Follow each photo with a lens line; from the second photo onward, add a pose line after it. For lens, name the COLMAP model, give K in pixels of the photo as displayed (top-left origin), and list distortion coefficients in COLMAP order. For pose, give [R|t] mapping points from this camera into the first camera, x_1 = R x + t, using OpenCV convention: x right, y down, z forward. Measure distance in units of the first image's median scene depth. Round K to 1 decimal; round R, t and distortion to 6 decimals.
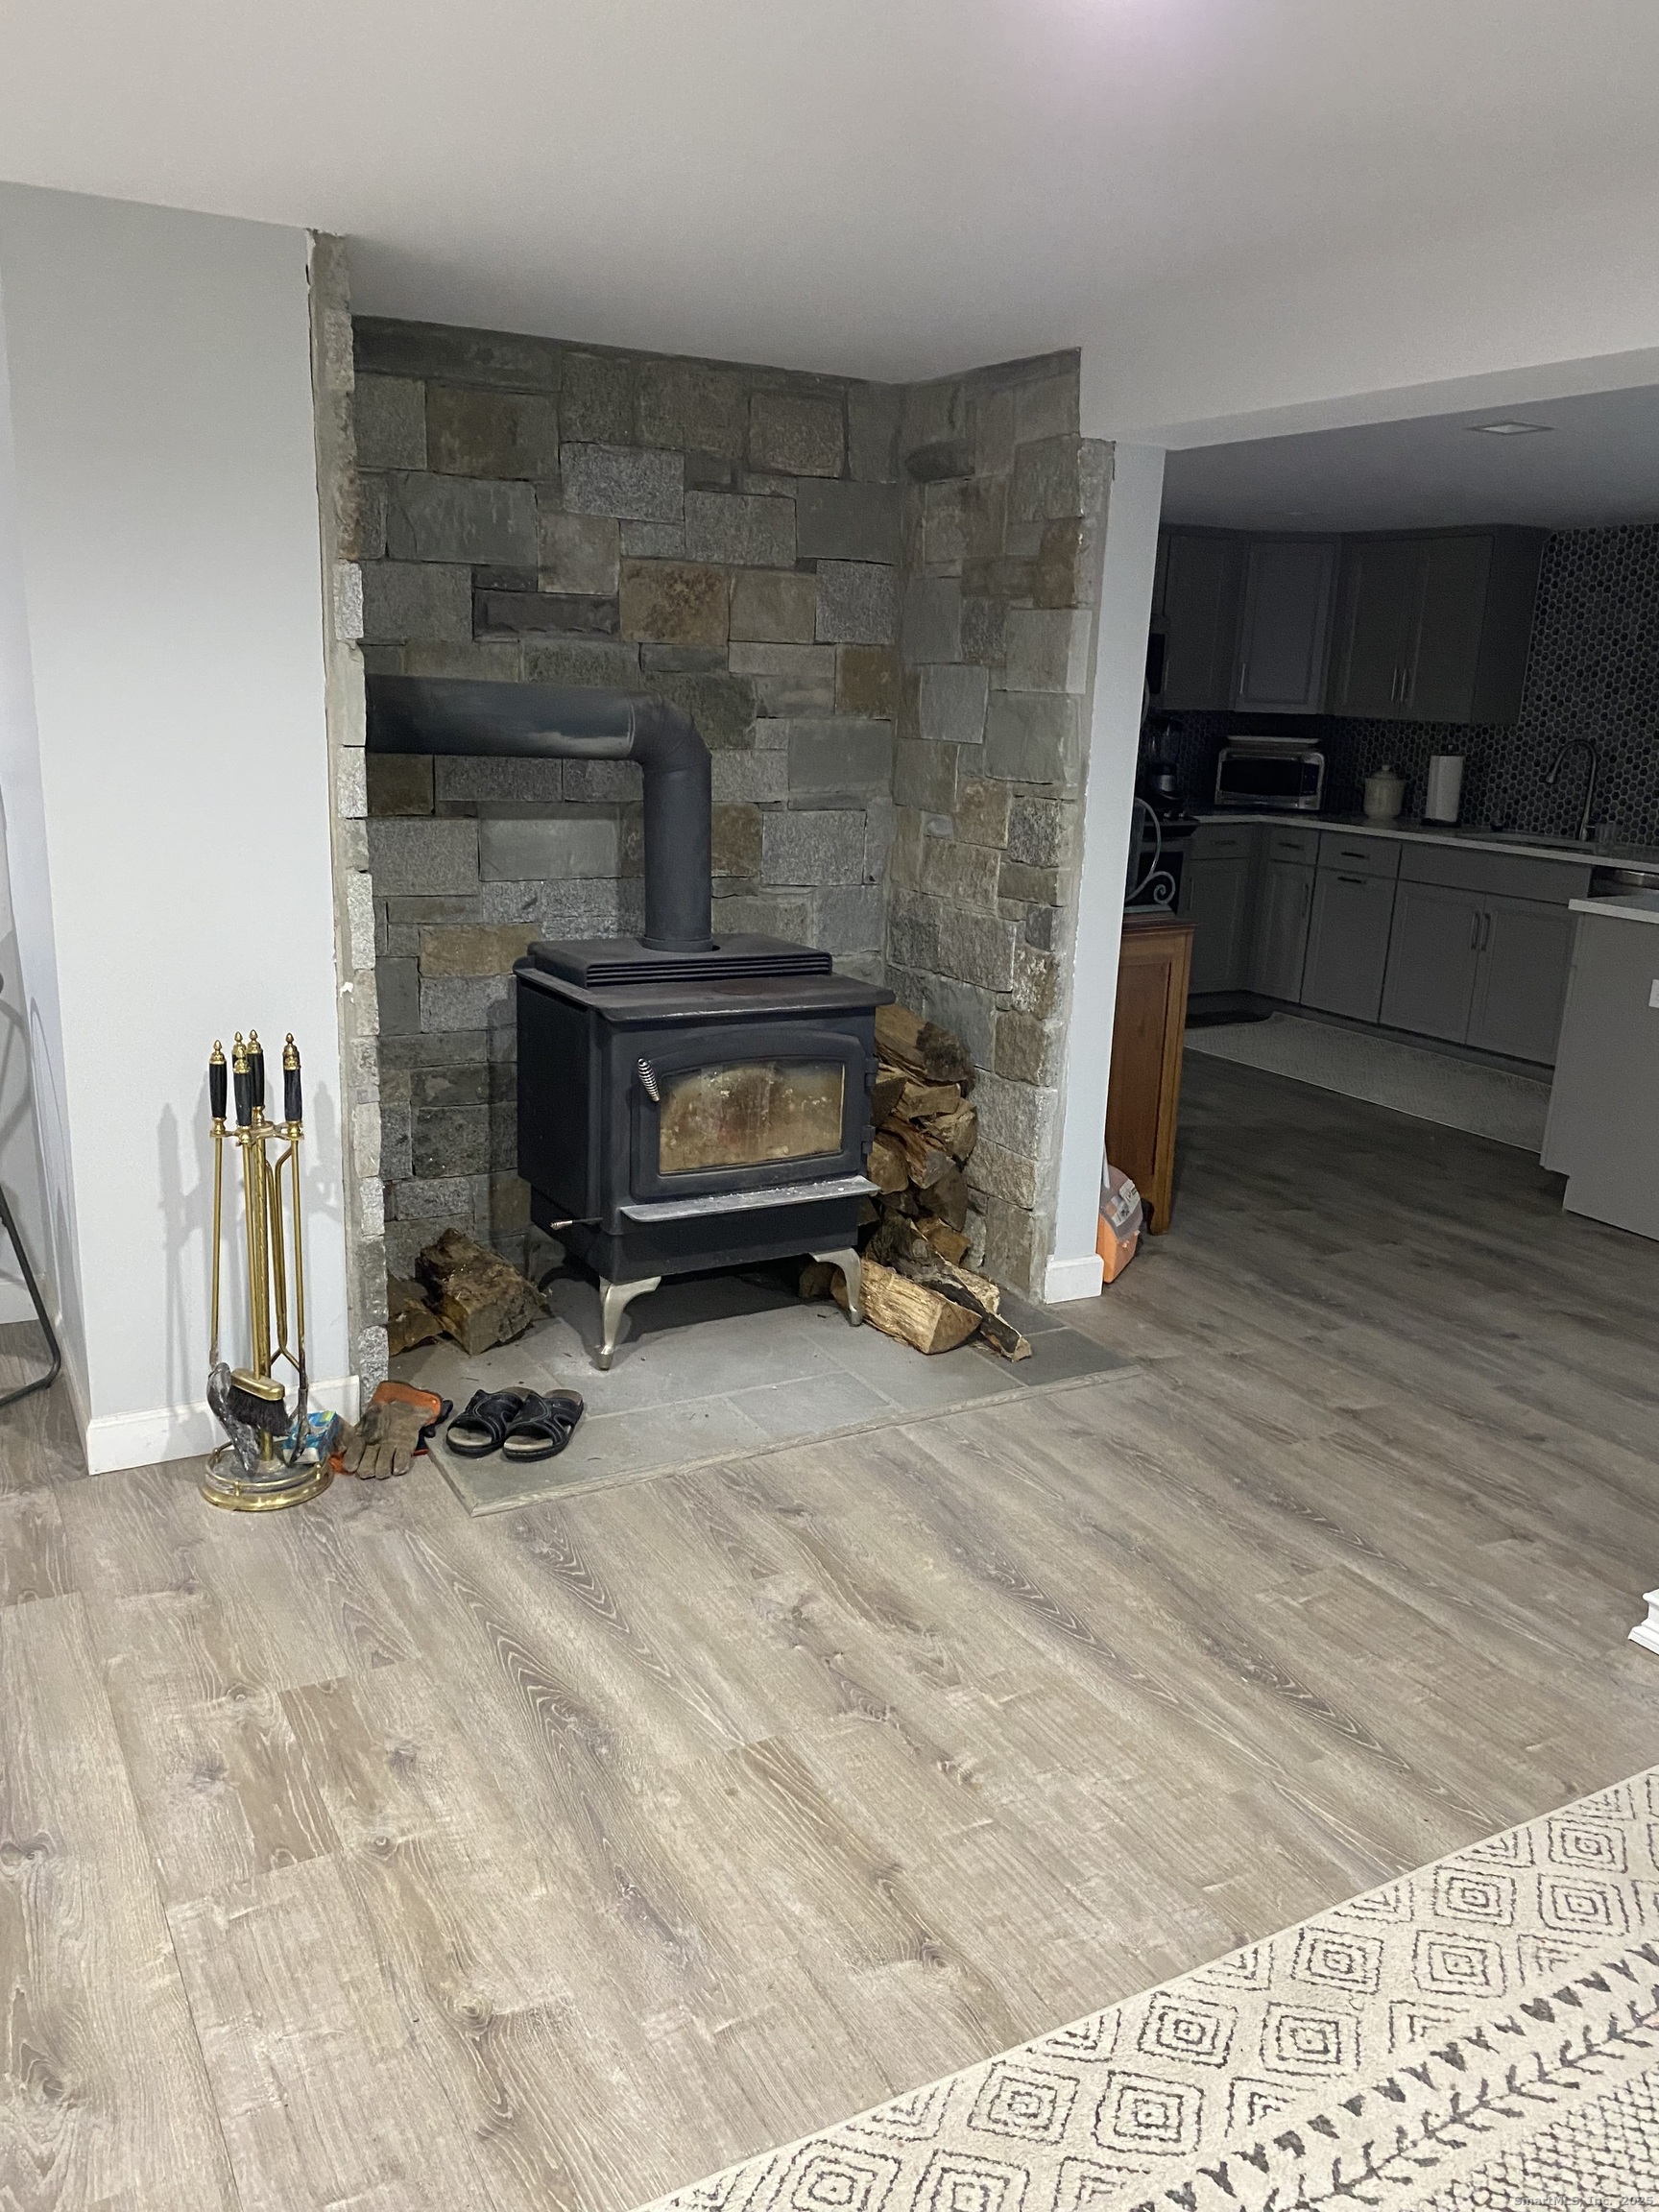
lens RADIAL K [[1688.5, 0, 833.4], [0, 1688.5, 1103.6], [0, 0, 1]] dist [0.027831, 0.000203]
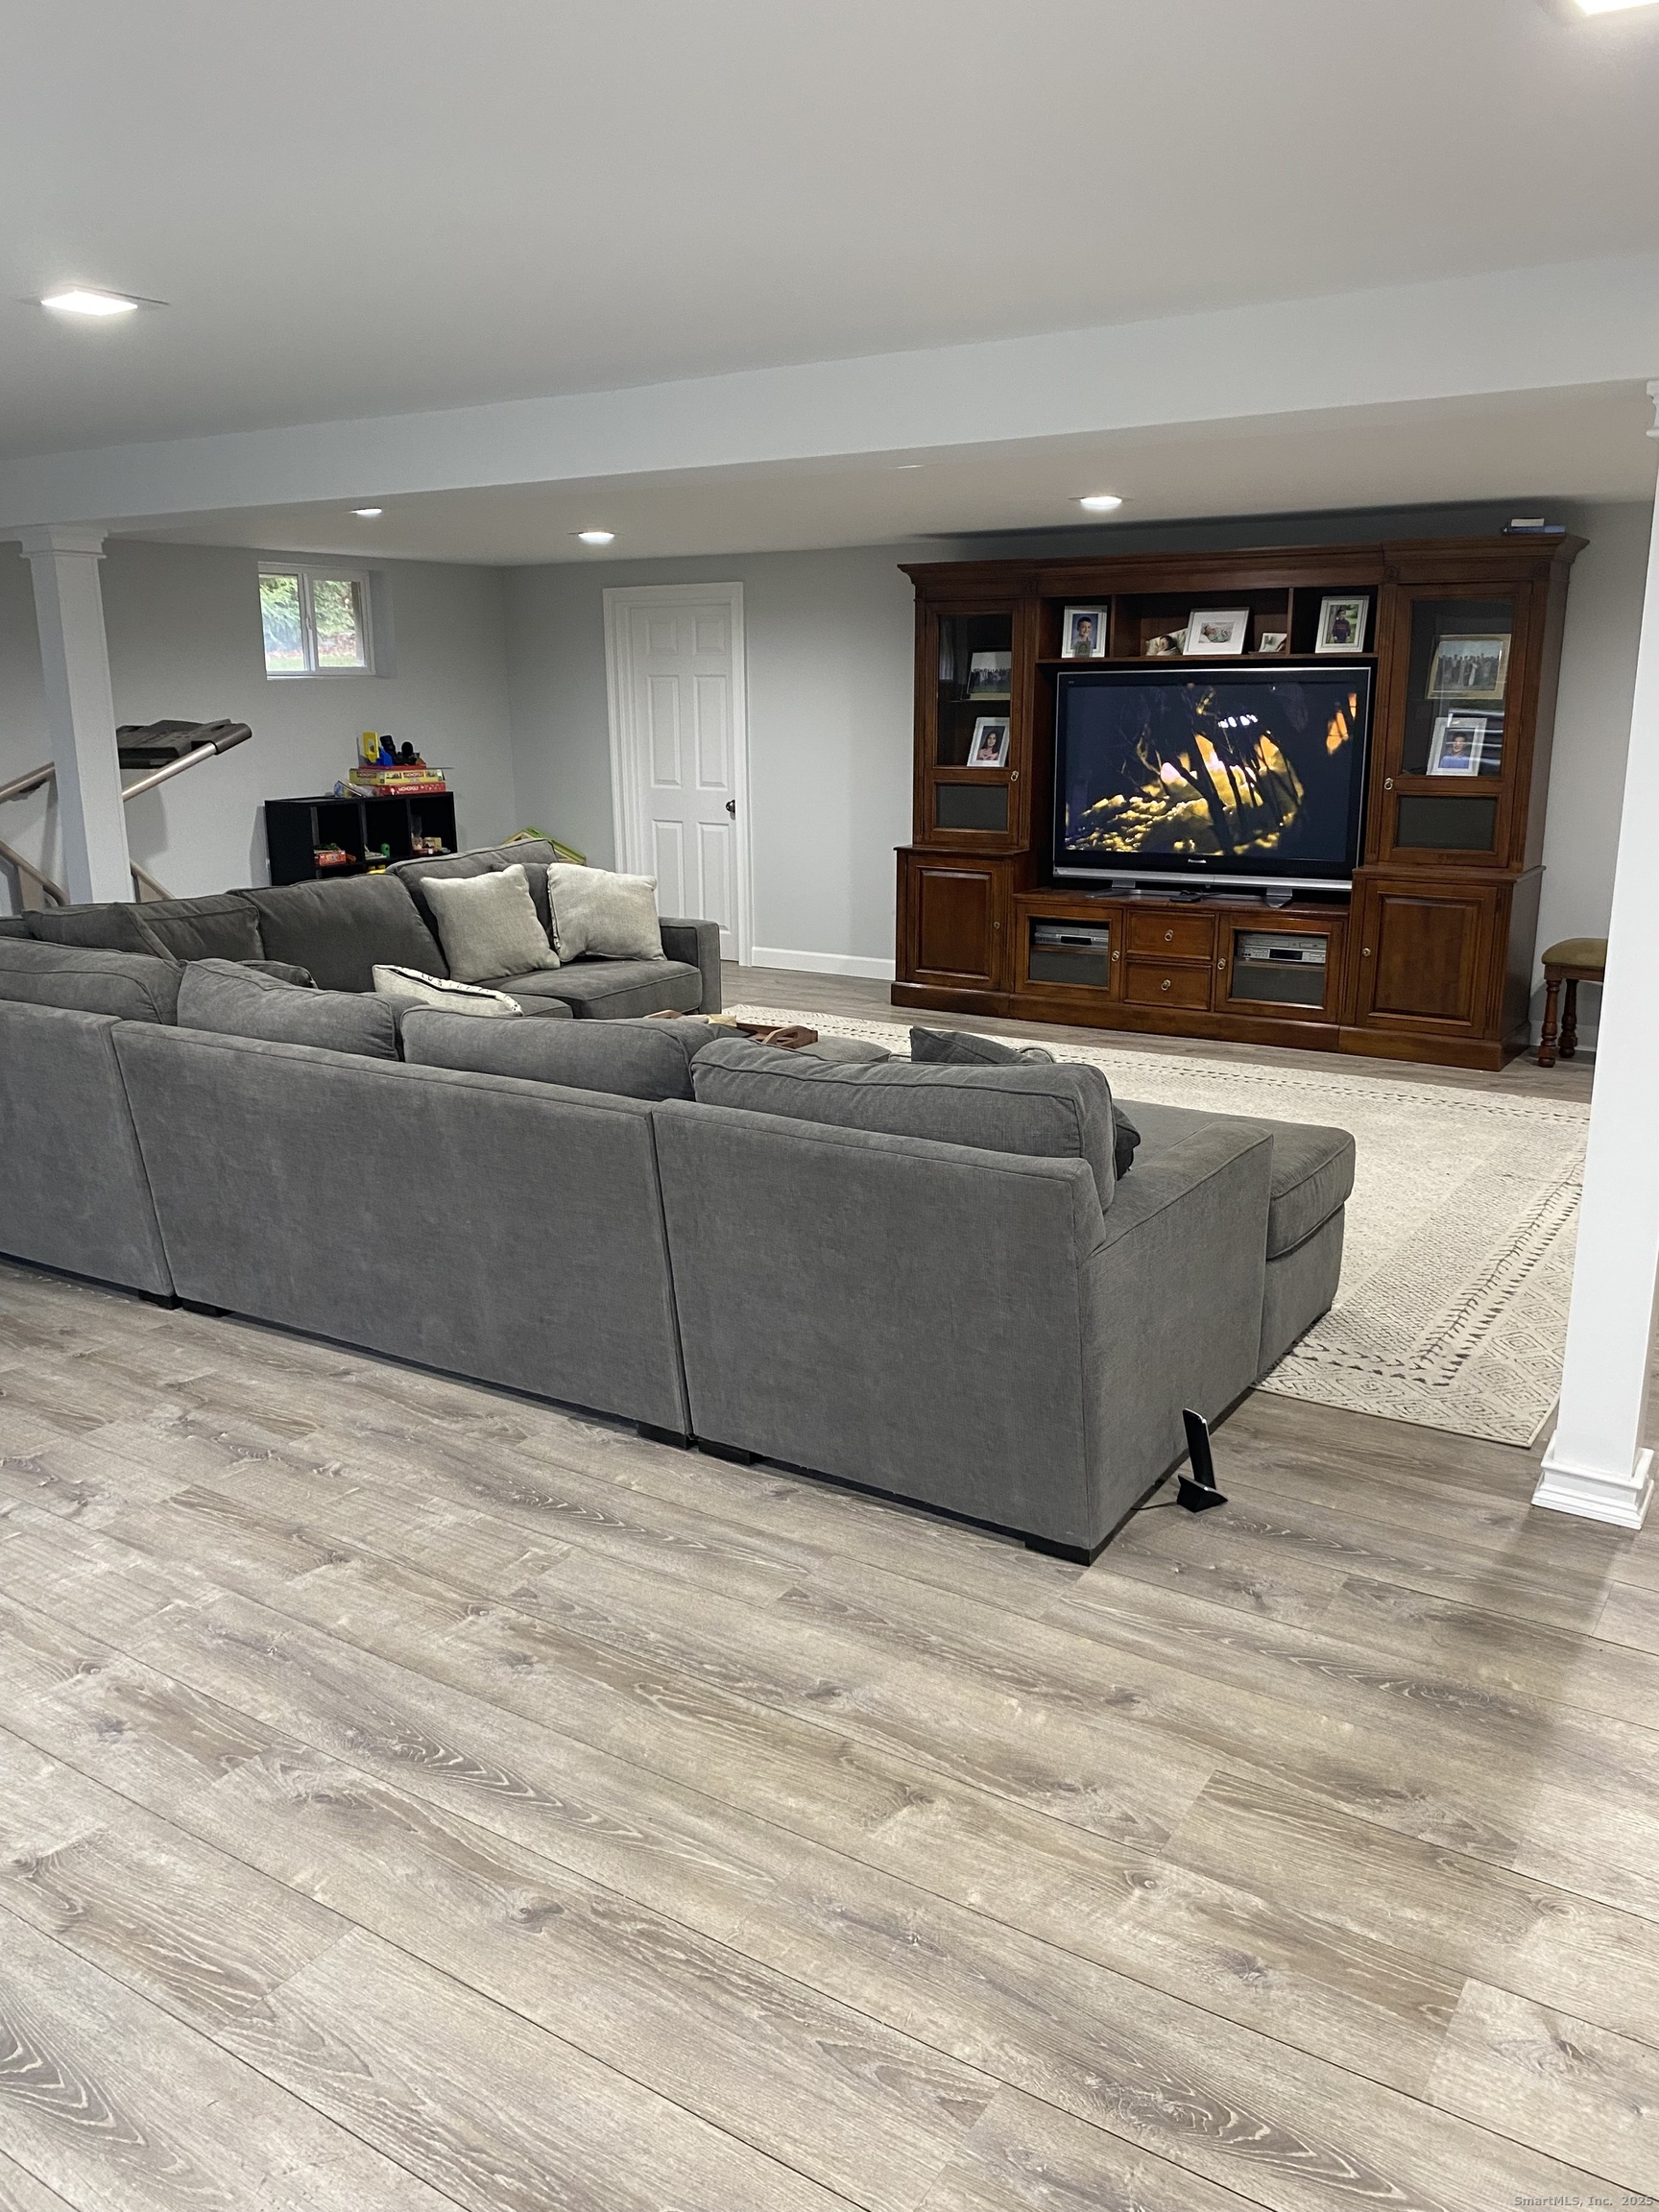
lens RADIAL K [[1688.5, 0, 822.7], [0, 1688.5, 1105.3], [0, 0, 1]] dist [0.027831, 0.000203]
pose [[0.880189, -0.150209, 0.450227, -0.159042], [0.156213, 0.987431, 0.024042, 0.113571], [-0.448179, 0.049170, 0.892590, -0.492914]]
